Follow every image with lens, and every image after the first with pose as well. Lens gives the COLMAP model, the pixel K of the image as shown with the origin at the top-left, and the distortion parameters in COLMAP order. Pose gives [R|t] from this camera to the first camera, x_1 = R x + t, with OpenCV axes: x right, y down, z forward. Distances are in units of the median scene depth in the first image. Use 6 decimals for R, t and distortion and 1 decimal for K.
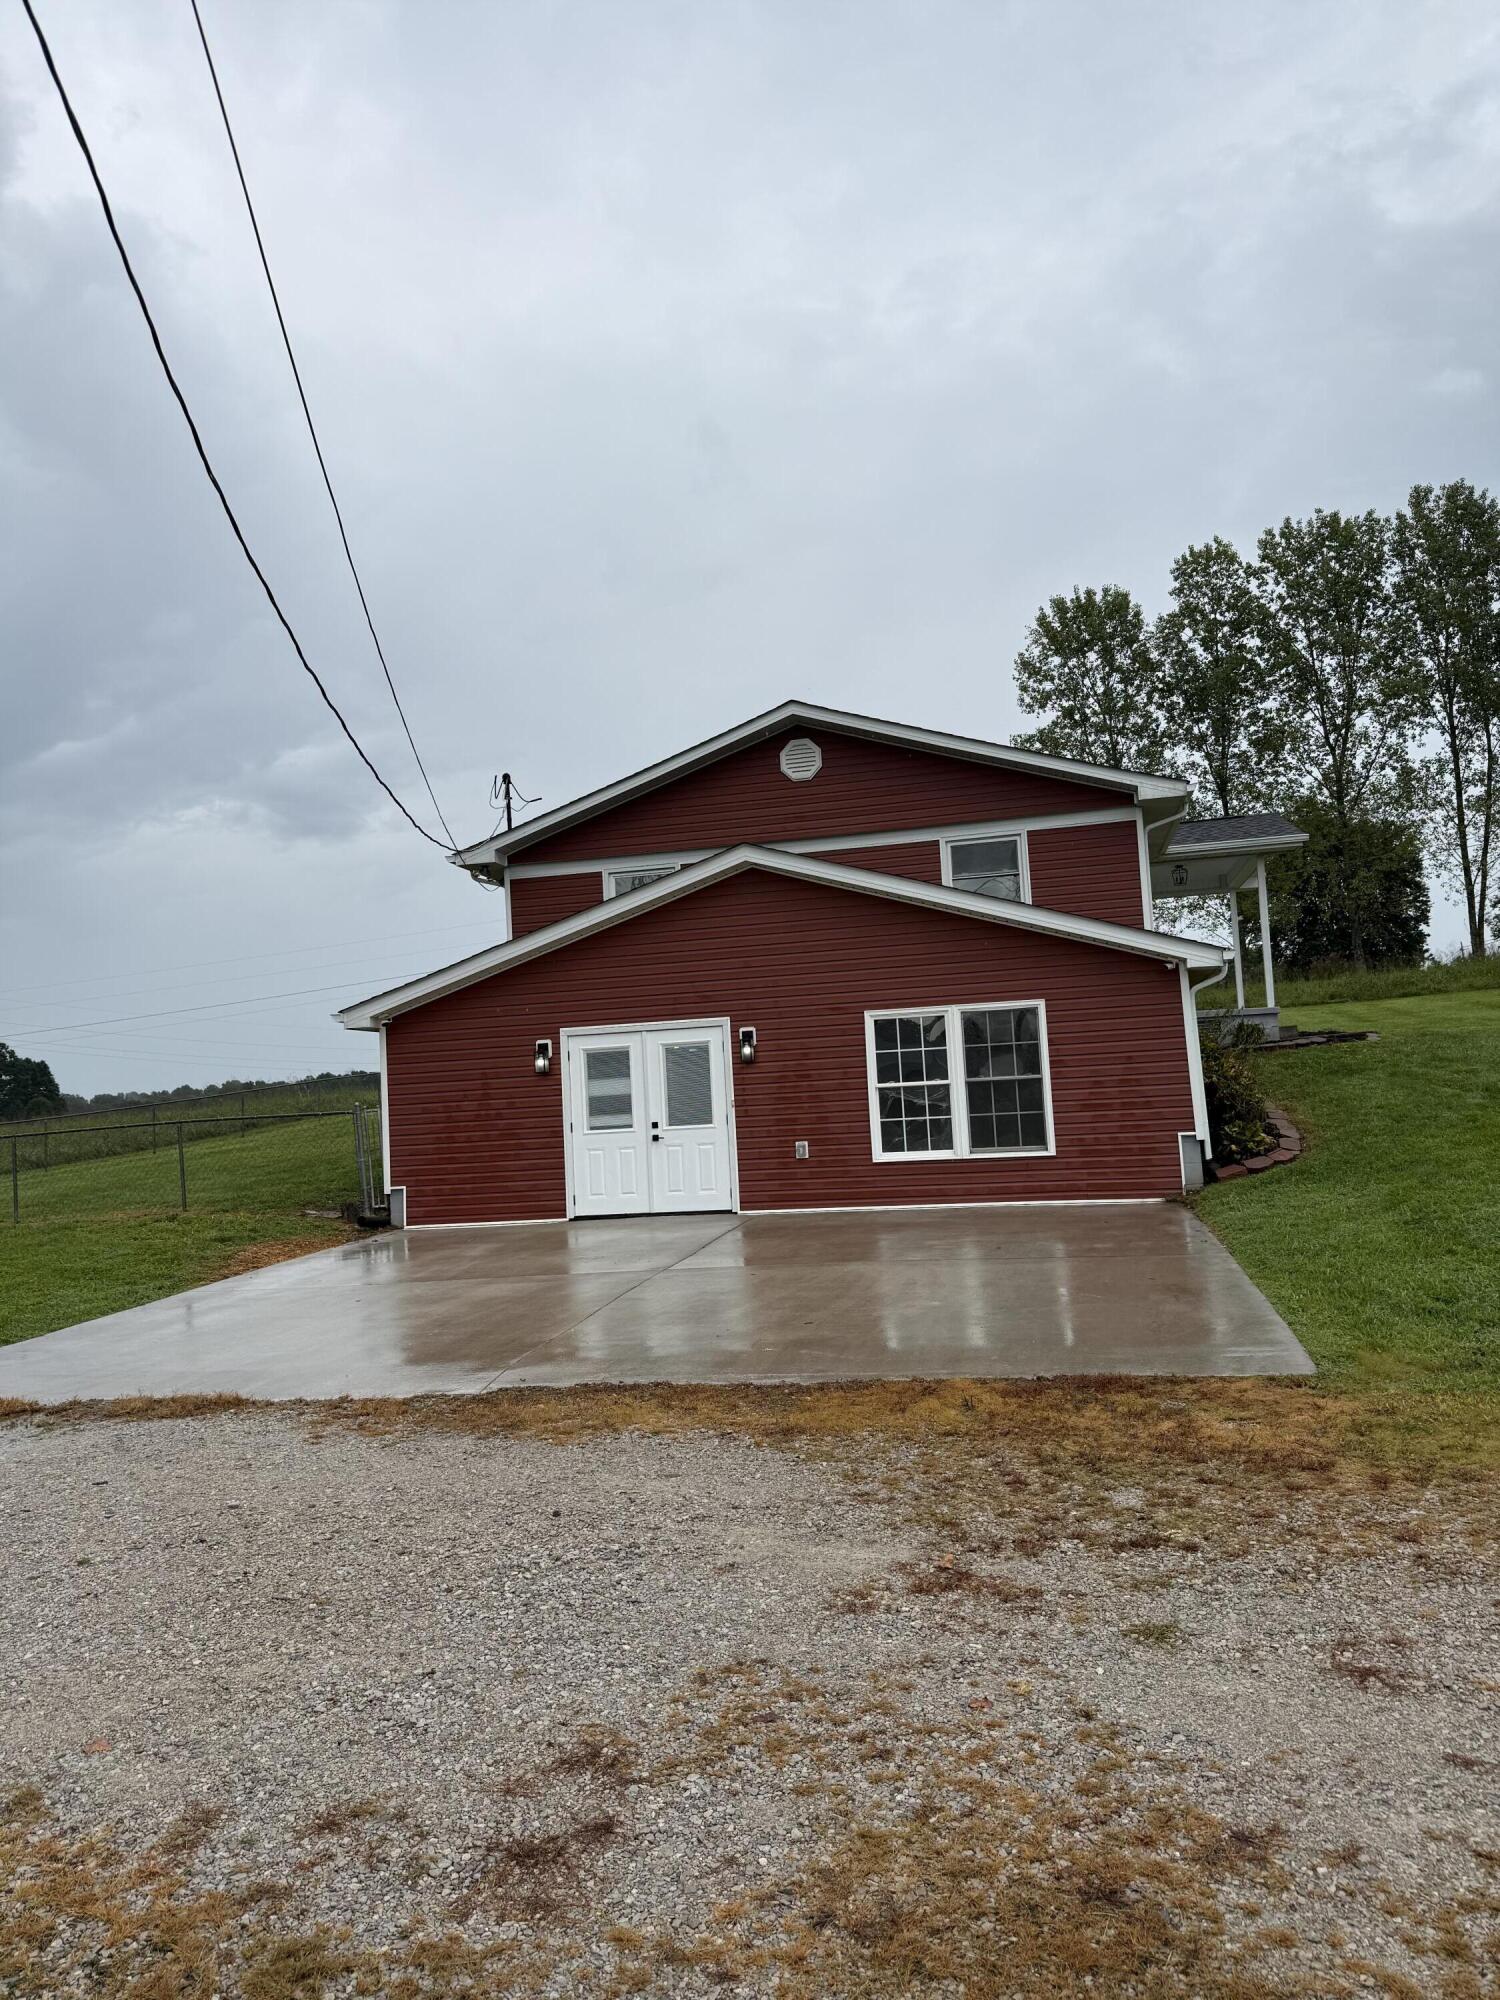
lens RADIAL K [[1392.2, 0, 748.7], [0, 1392.2, 996.1], [0, 0, 1]] dist [0.054752, -0.013721]
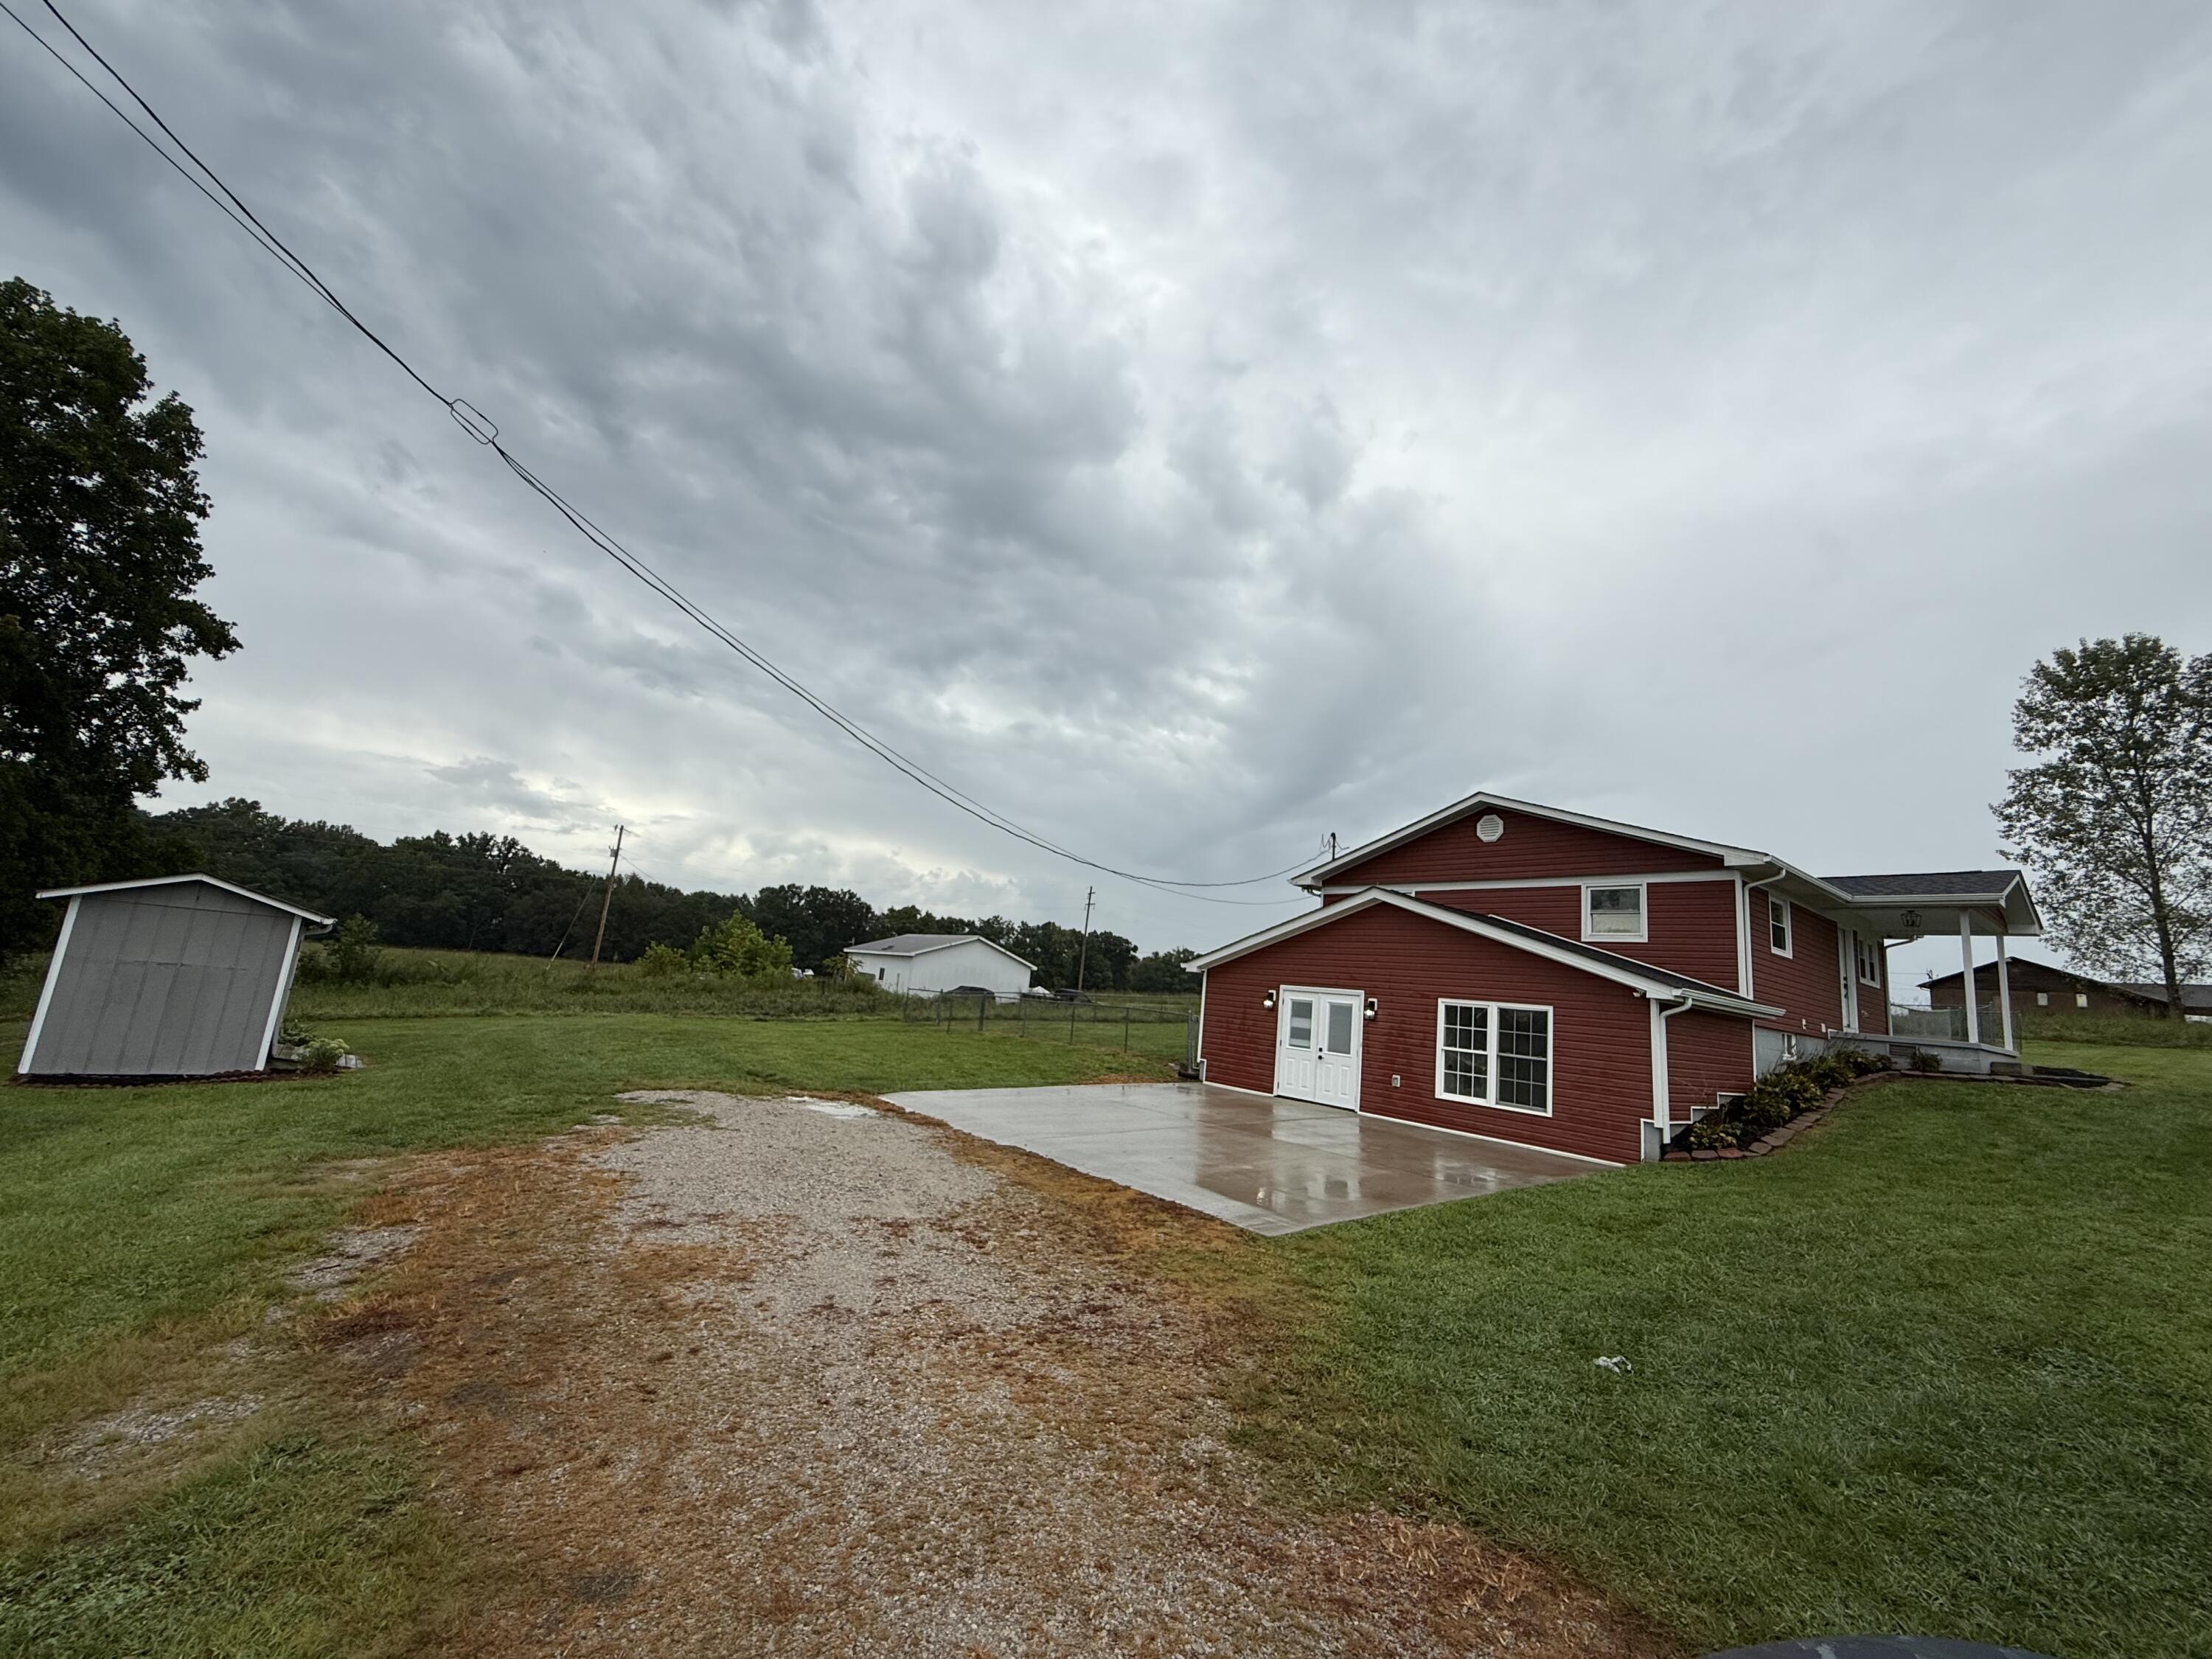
lens RADIAL K [[881.2, 0, 1104.1], [0, 881.2, 825.9], [0, 0, 1]] dist [-0.001155, -0.000566]
pose [[0.764482, 0.007440, -0.644602, 0.422380], [-0.088443, 0.991688, -0.093446, -0.054250], [0.638549, 0.128448, 0.758786, -0.017104]]
